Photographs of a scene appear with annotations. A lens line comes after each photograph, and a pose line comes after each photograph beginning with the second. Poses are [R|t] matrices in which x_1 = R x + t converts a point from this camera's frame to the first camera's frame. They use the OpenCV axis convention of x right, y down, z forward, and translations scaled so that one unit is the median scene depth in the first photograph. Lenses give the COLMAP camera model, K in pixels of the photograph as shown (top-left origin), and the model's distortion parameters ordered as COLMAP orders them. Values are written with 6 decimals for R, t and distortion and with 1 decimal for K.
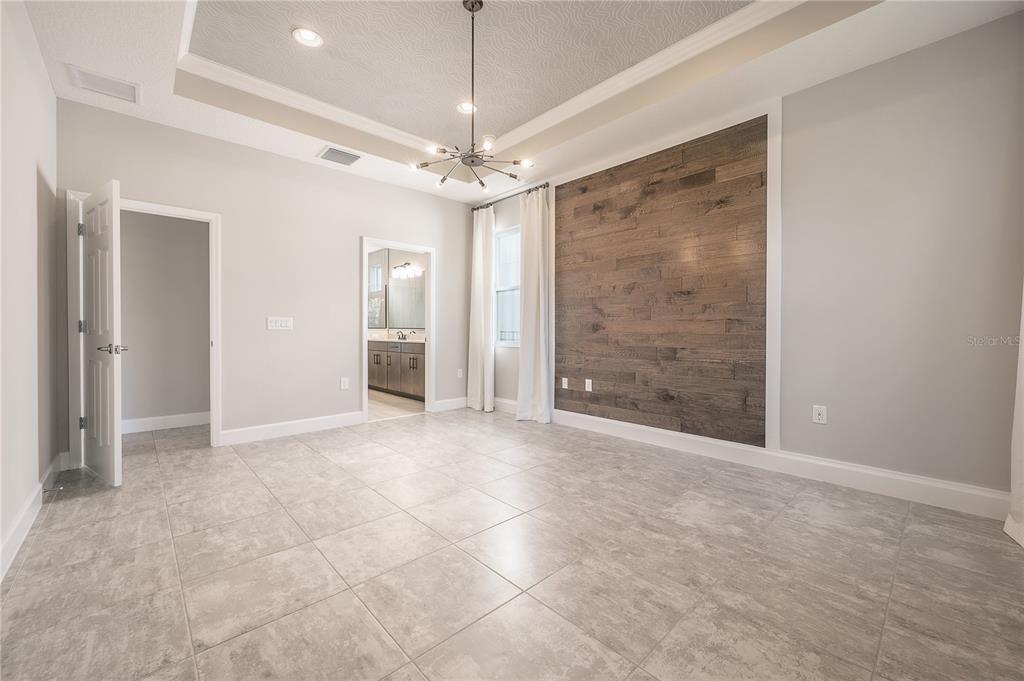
lens RADIAL K [[404.5, 0, 514.9], [0, 404.5, 335.7], [0, 0, 1]] dist [0.000587, 0.000385]
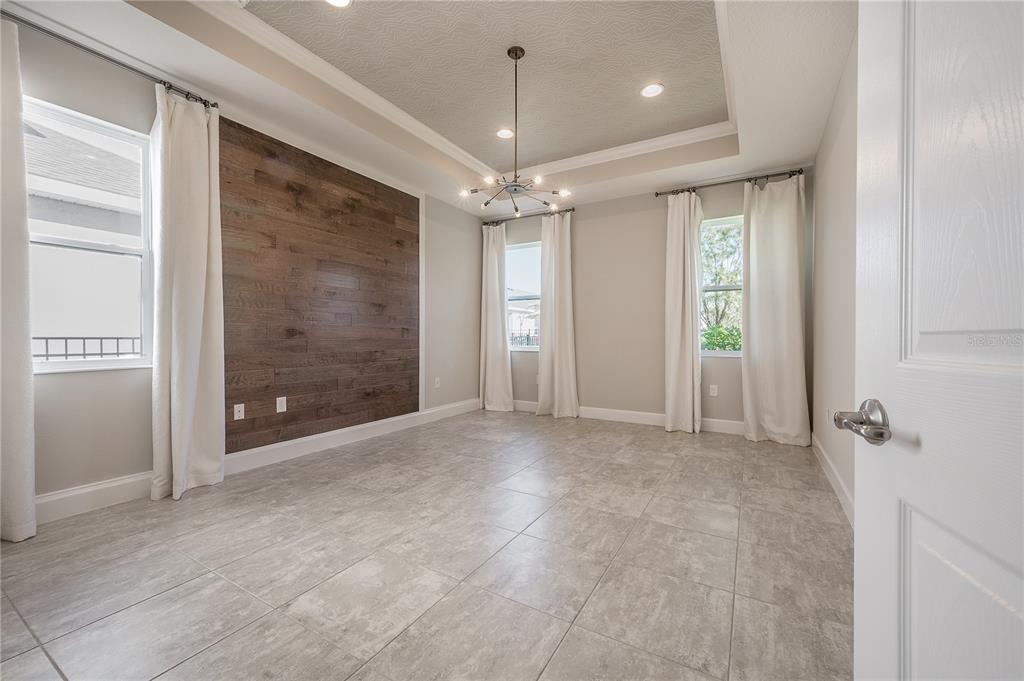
lens RADIAL K [[404.5, 0, 515.1], [0, 404.5, 338.9], [0, 0, 1]] dist [0.000587, 0.000385]
pose [[-0.280888, -0.006126, 0.959721, -0.913123], [0.010392, 0.999902, 0.009424, -0.012431], [-0.959684, 0.012620, -0.280797, 1.001835]]
